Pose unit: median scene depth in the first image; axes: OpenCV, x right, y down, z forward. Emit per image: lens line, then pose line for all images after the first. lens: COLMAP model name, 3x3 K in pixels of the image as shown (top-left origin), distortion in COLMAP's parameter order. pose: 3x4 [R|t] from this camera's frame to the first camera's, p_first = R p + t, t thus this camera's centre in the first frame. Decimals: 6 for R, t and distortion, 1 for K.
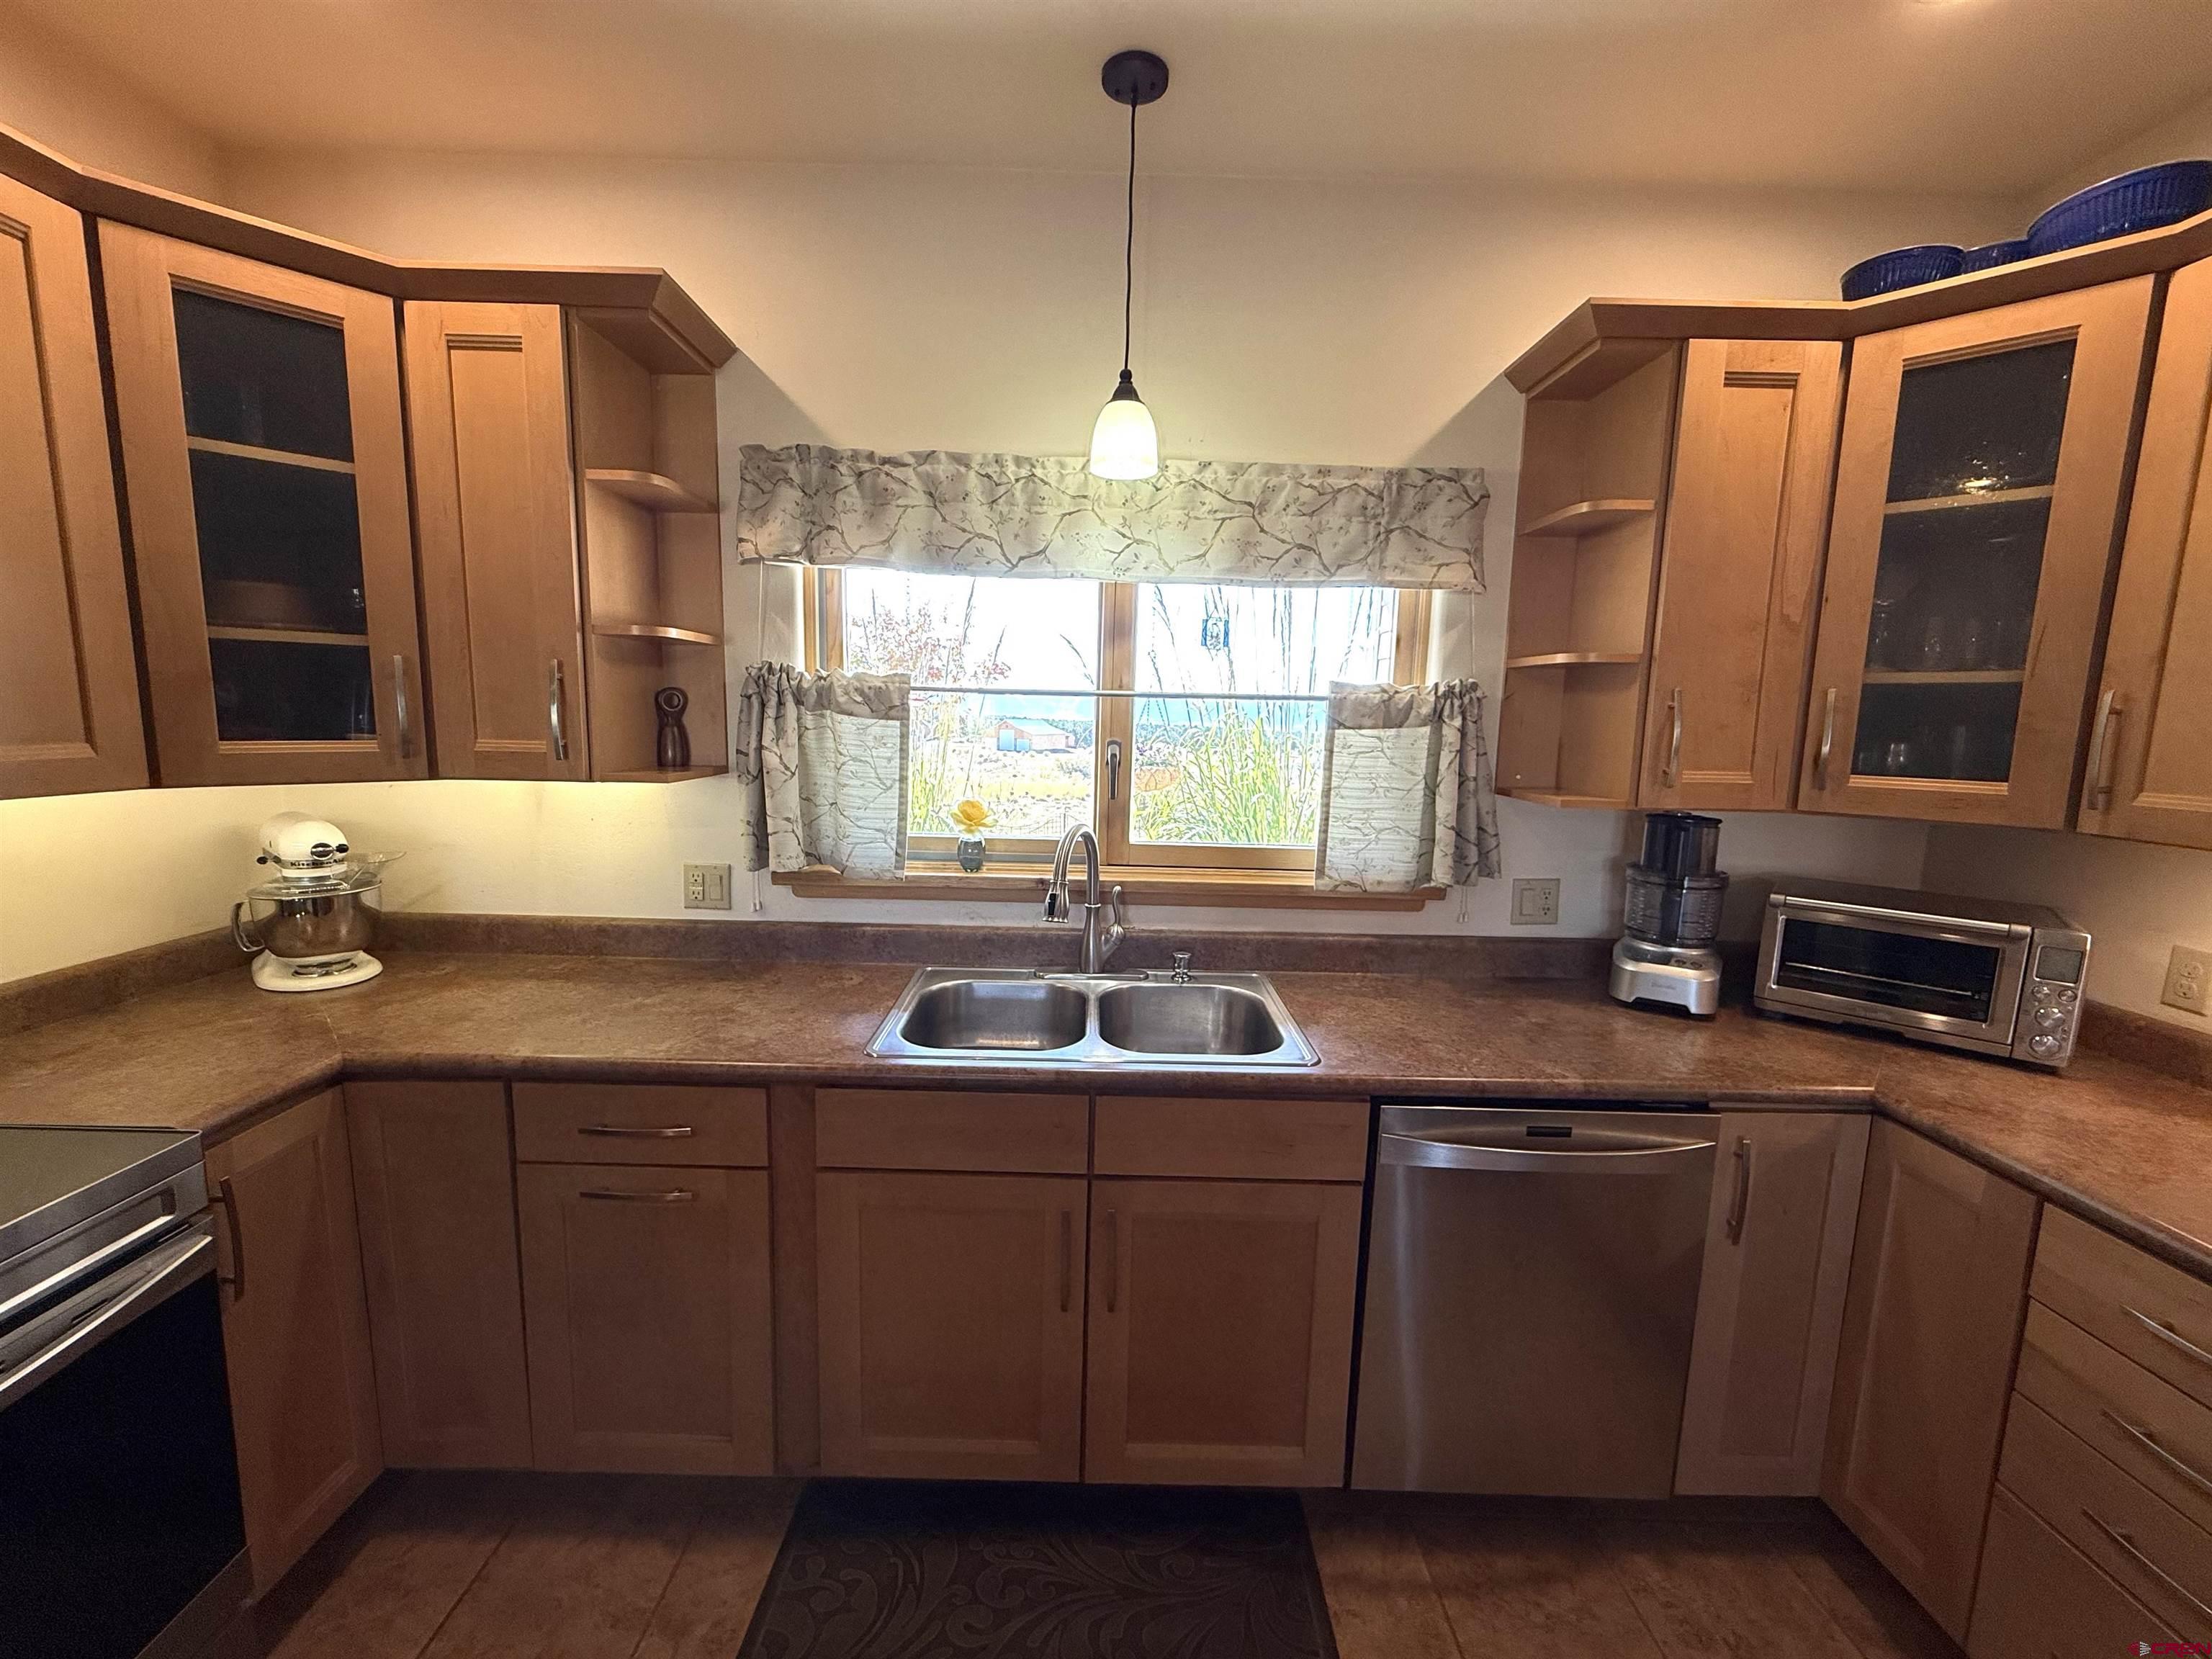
lens RADIAL K [[882.2, 0, 1098.8], [0, 882.2, 828.7], [0, 0, 1]] dist [-0.000492, -0.000217]
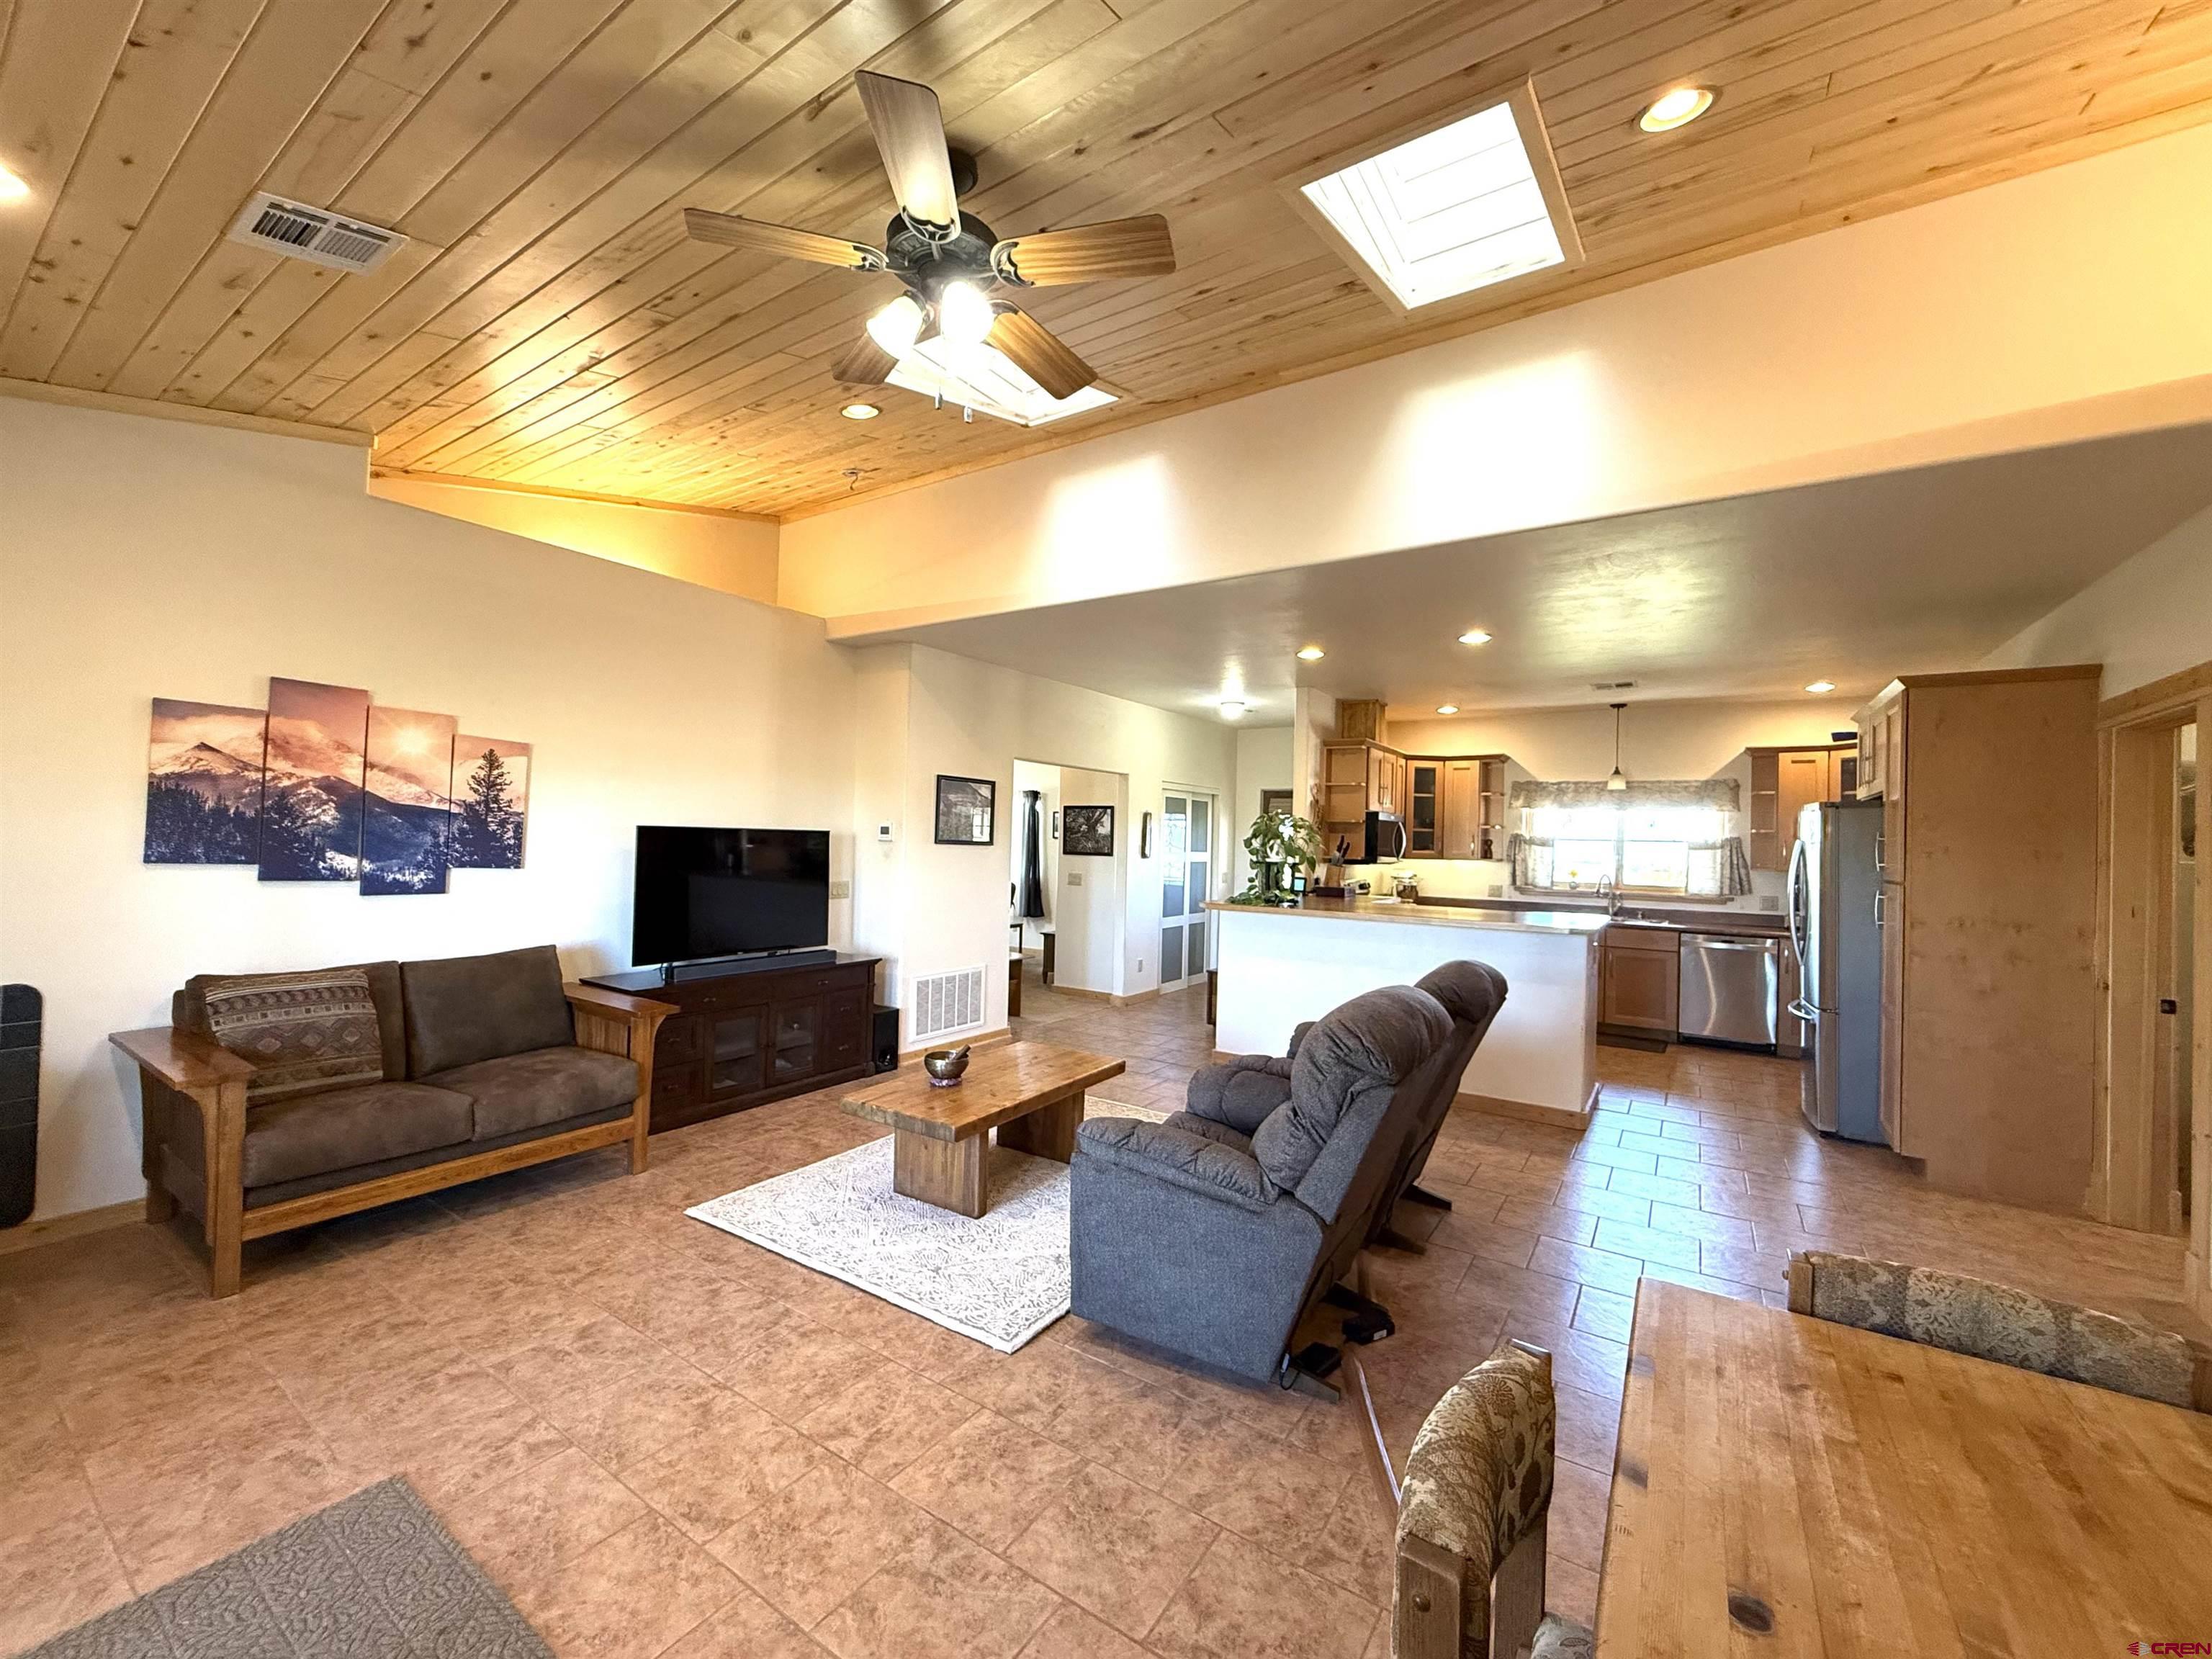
lens RADIAL K [[882.2, 0, 1098.6], [0, 882.2, 828.2], [0, 0, 1]] dist [-0.000492, -0.000217]
pose [[0.826093, -0.010335, -0.563439, 0.320845], [-0.081143, 0.987231, -0.137076, 0.506609], [0.557661, 0.158957, 0.814707, -3.427242]]
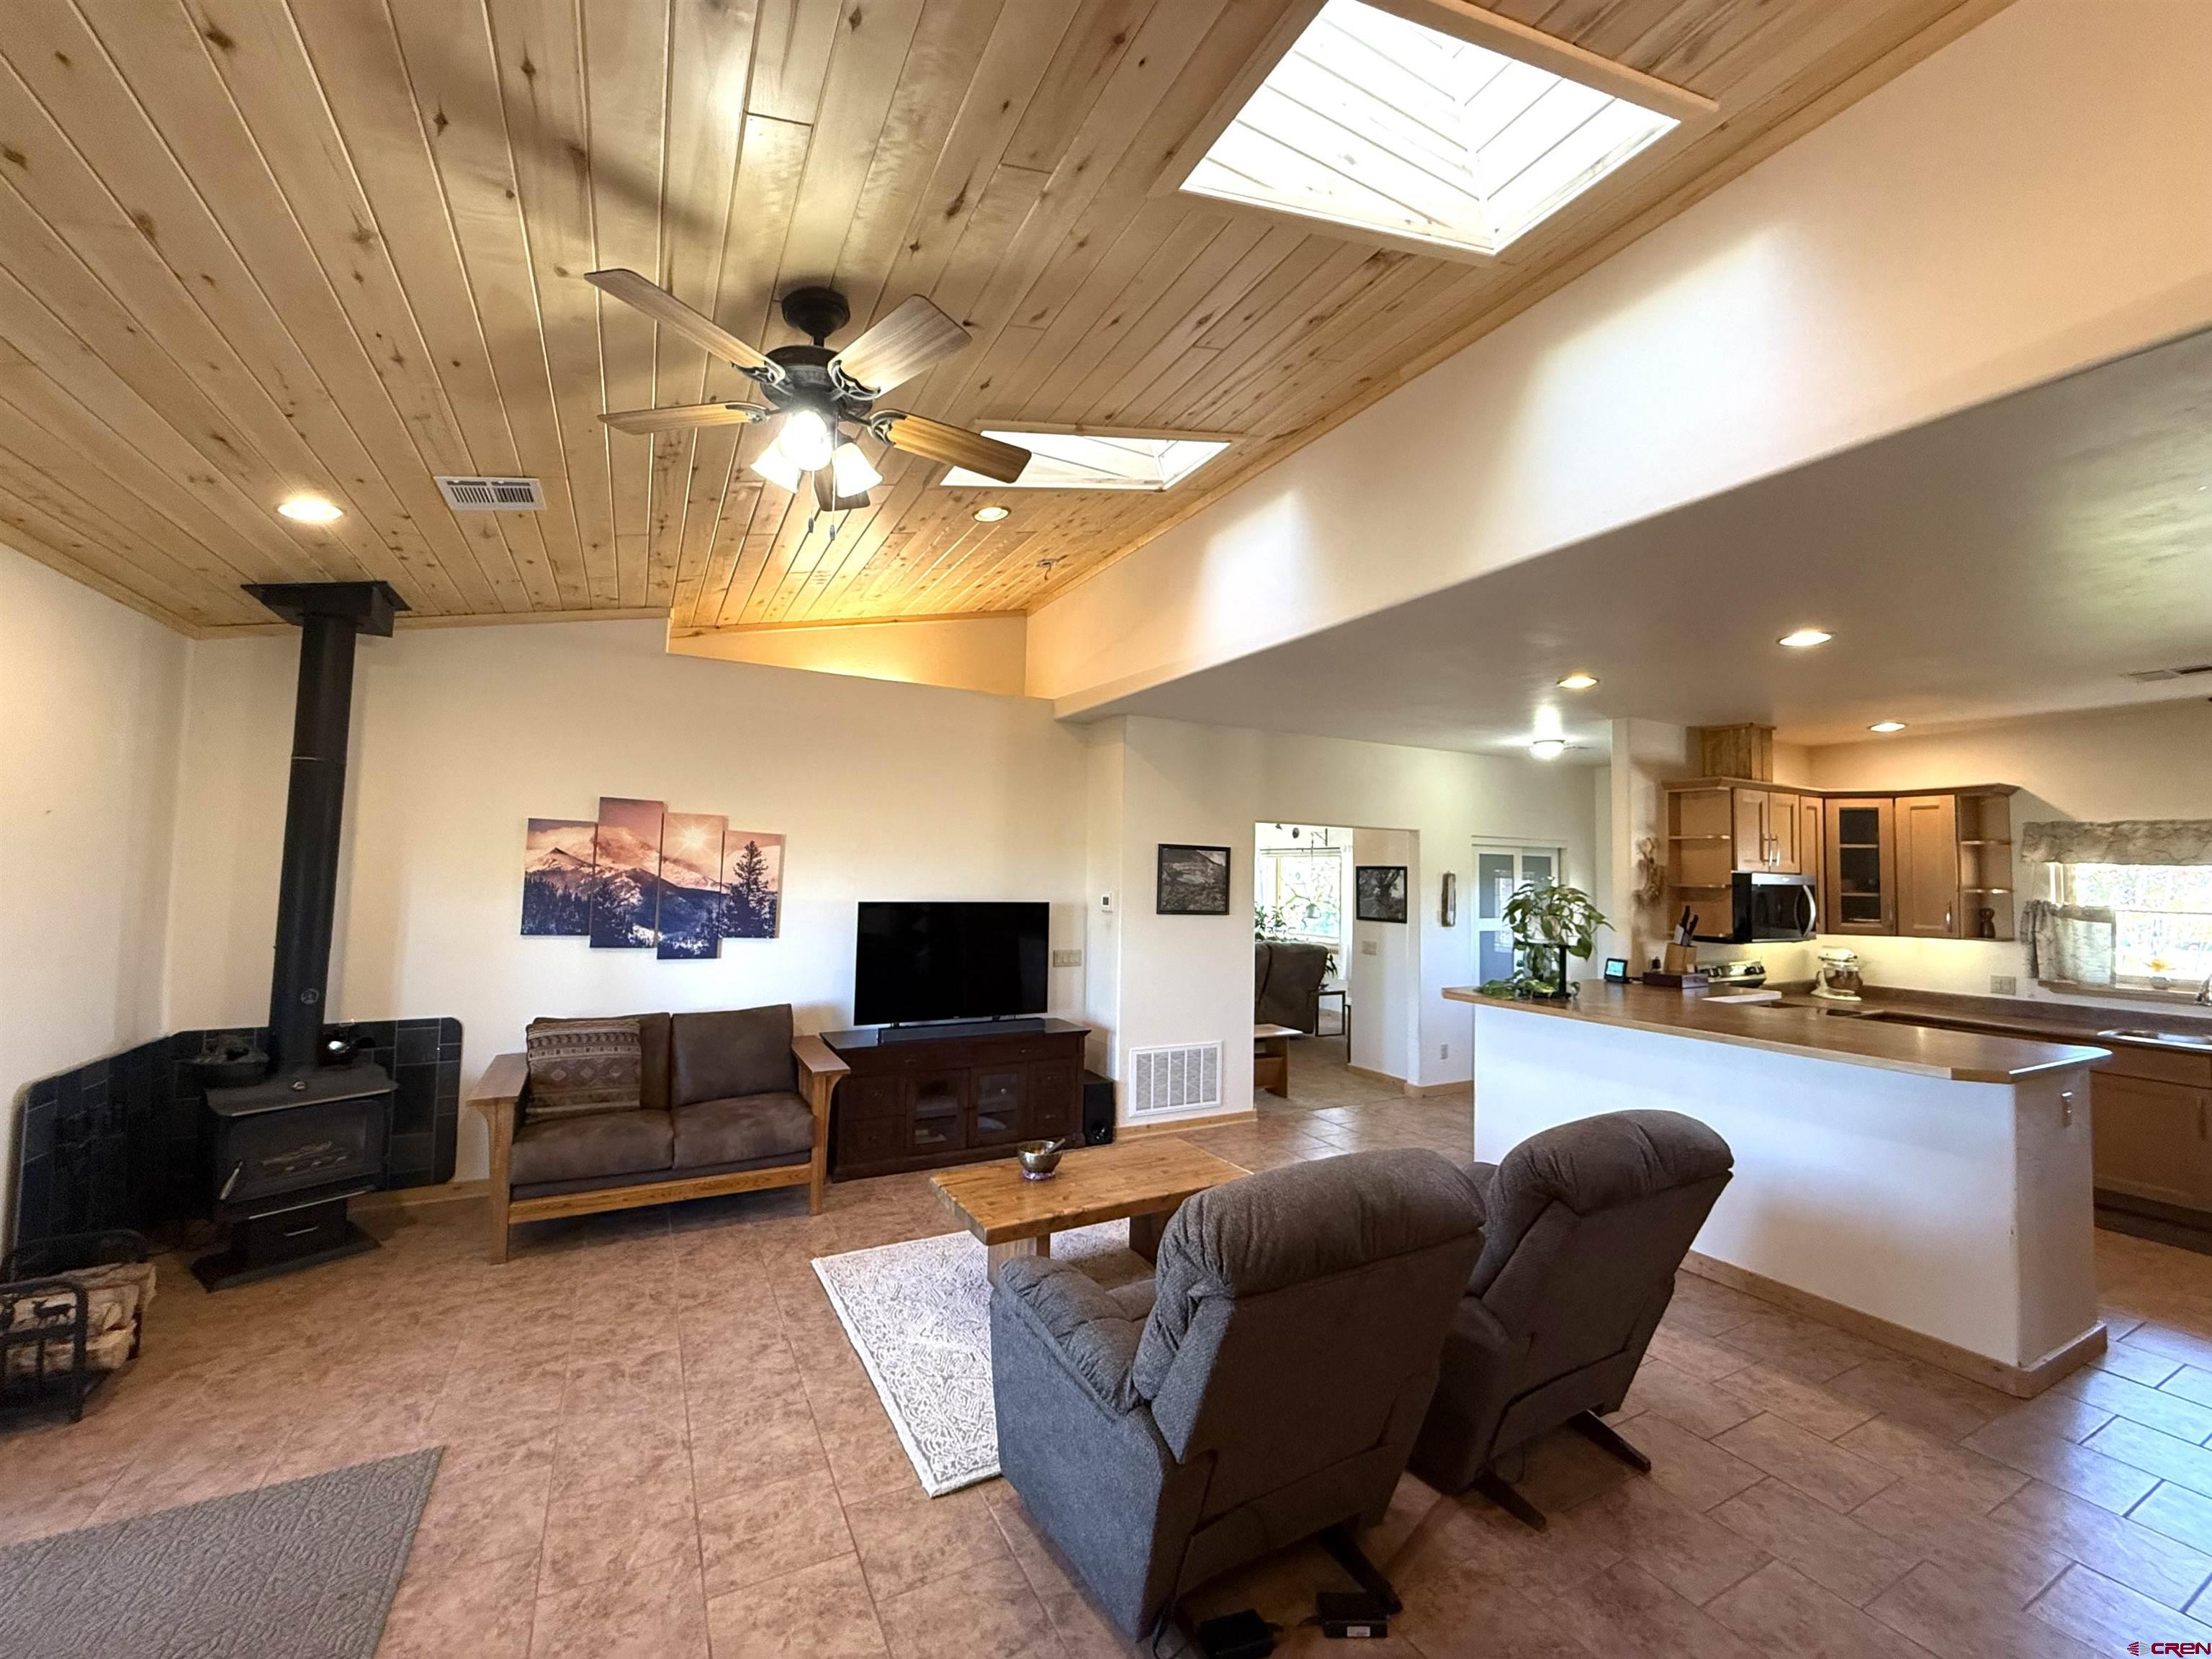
lens RADIAL K [[882.2, 0, 1098.2], [0, 882.2, 827.5], [0, 0, 1]] dist [-0.000492, -0.000217]
pose [[0.461821, -0.062129, -0.884794, 0.711333], [-0.127832, 0.982467, -0.135710, 0.332267], [0.877713, 0.175778, 0.445782, -2.821579]]
